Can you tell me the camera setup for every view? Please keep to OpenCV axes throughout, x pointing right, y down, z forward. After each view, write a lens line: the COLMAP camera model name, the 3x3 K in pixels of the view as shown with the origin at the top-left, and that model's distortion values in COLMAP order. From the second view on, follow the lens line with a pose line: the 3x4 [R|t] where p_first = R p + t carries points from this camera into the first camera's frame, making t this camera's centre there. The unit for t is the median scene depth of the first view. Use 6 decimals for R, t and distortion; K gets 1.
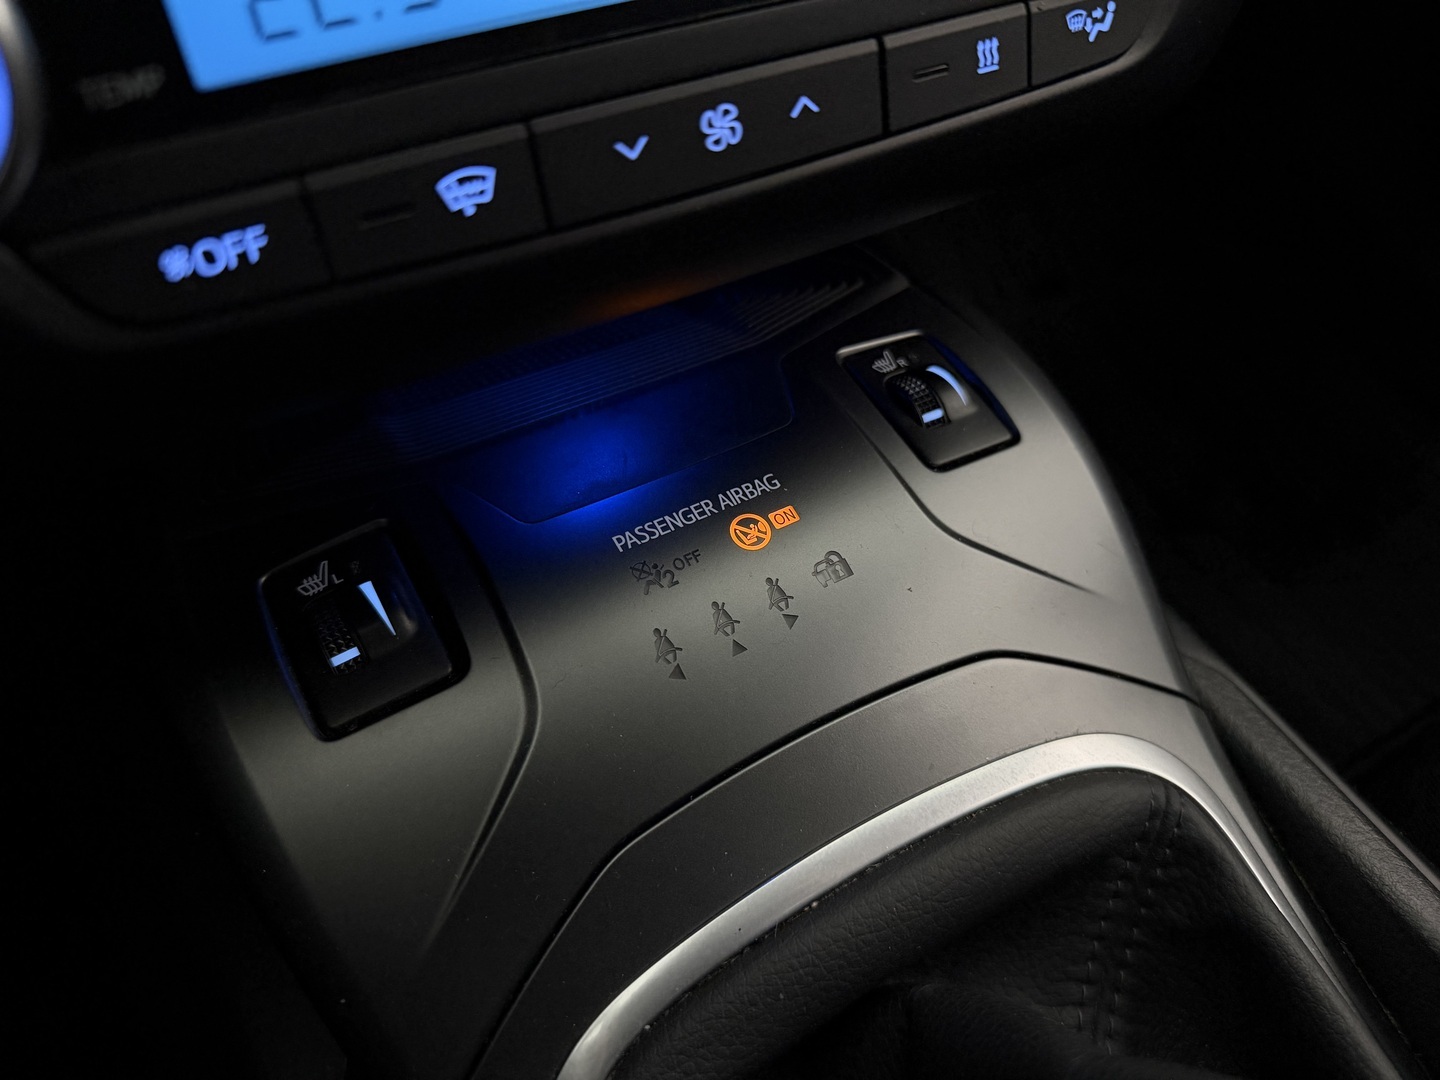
lens RADIAL K [[1020.4, 0, 685.5], [0, 1020.4, 527.3], [0, 0, 1]] dist [-0.032147, 0.003524]
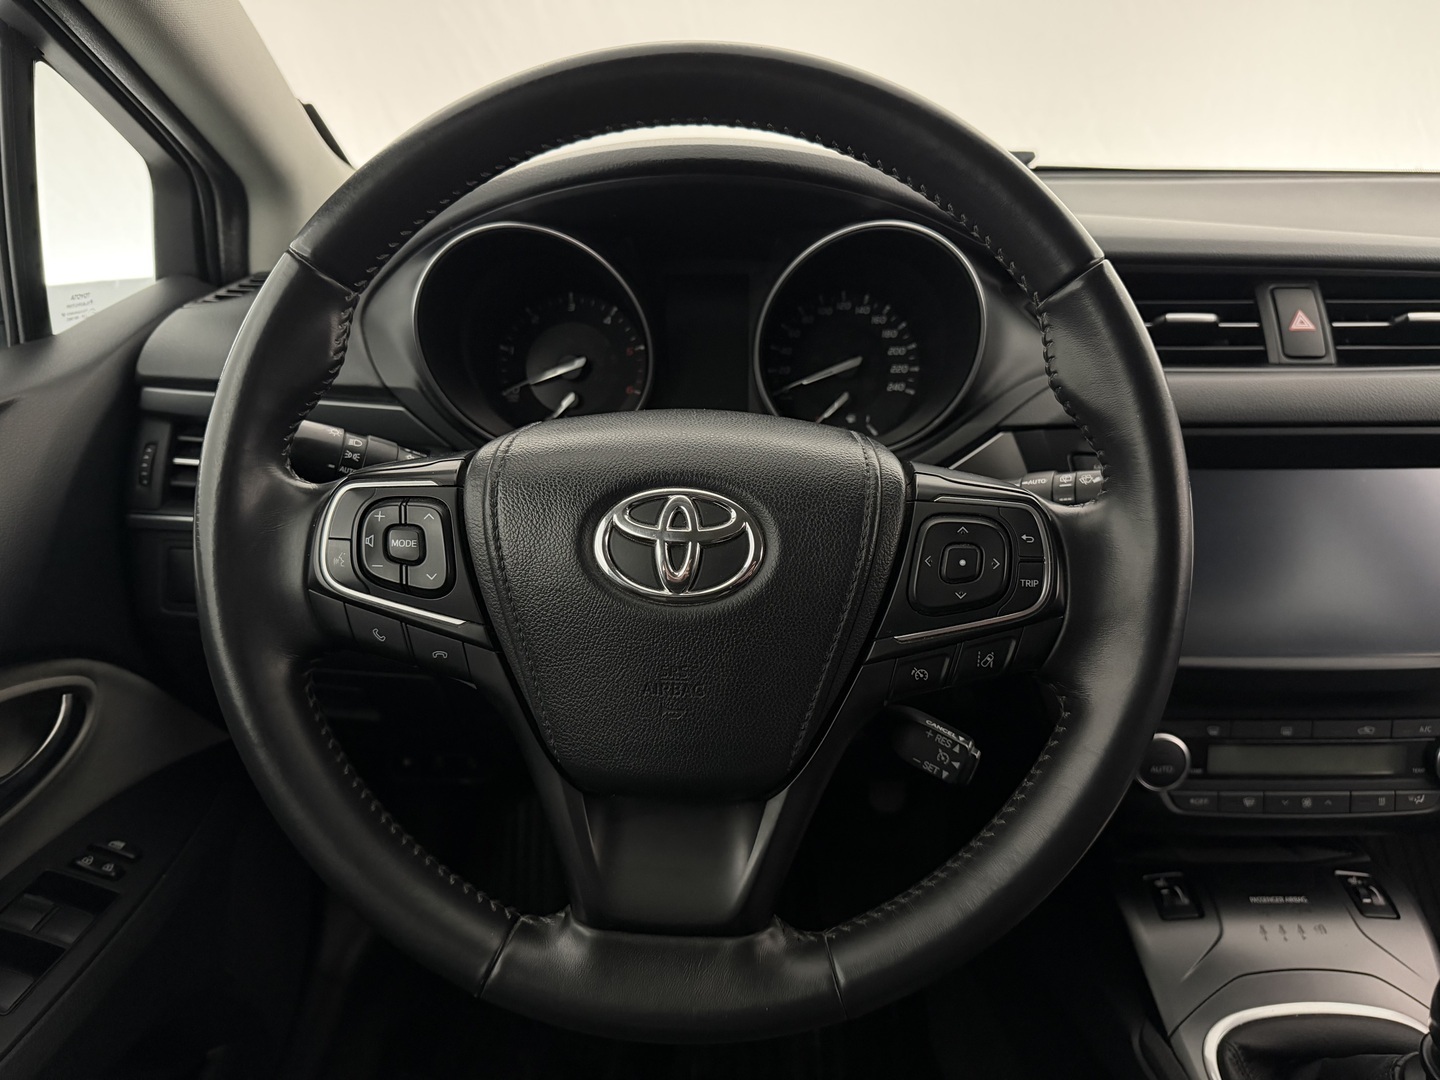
lens RADIAL K [[1020.4, 0, 698.7], [0, 1020.4, 540.2], [0, 0, 1]] dist [-0.032147, 0.003524]
pose [[0.856926, 0.170931, -0.486272, -0.264550], [-0.366931, 0.864858, -0.342611, 0.980426], [0.361993, 0.472021, 0.803839, -3.596672]]
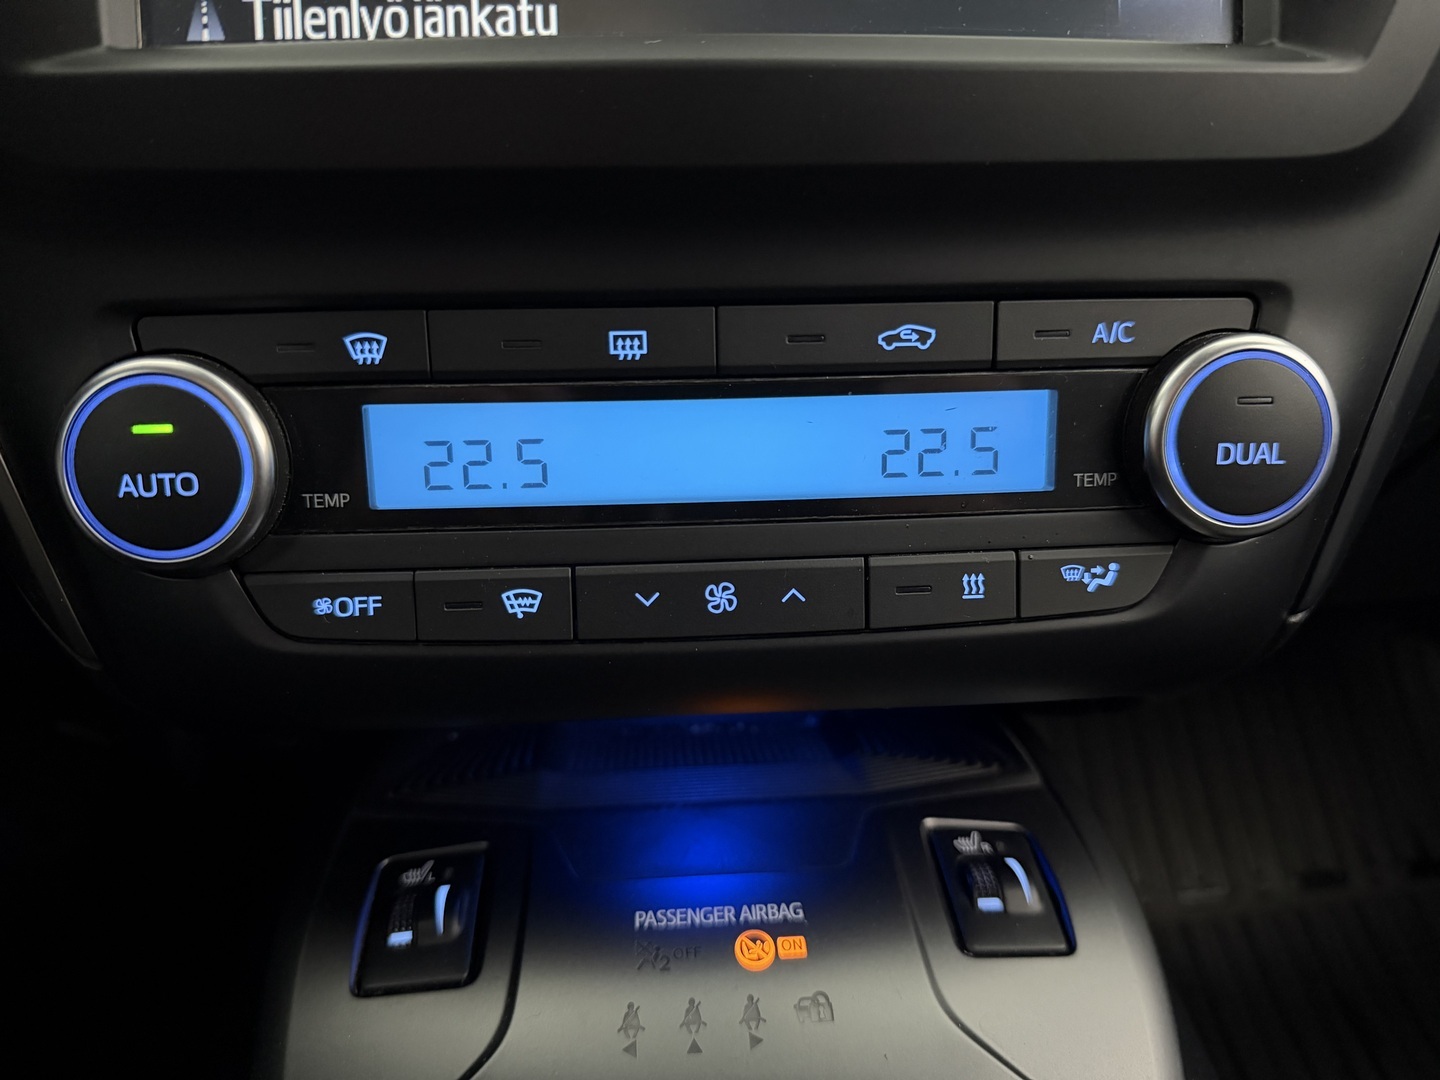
lens RADIAL K [[1020.4, 0, 729.3], [0, 1020.4, 540.0], [0, 0, 1]] dist [-0.032147, 0.003524]
pose [[0.903080, 0.165879, -0.396145, 0.483199], [-0.311094, 0.888581, -0.337112, -0.010851], [0.296087, 0.427677, 0.854063, -0.149453]]
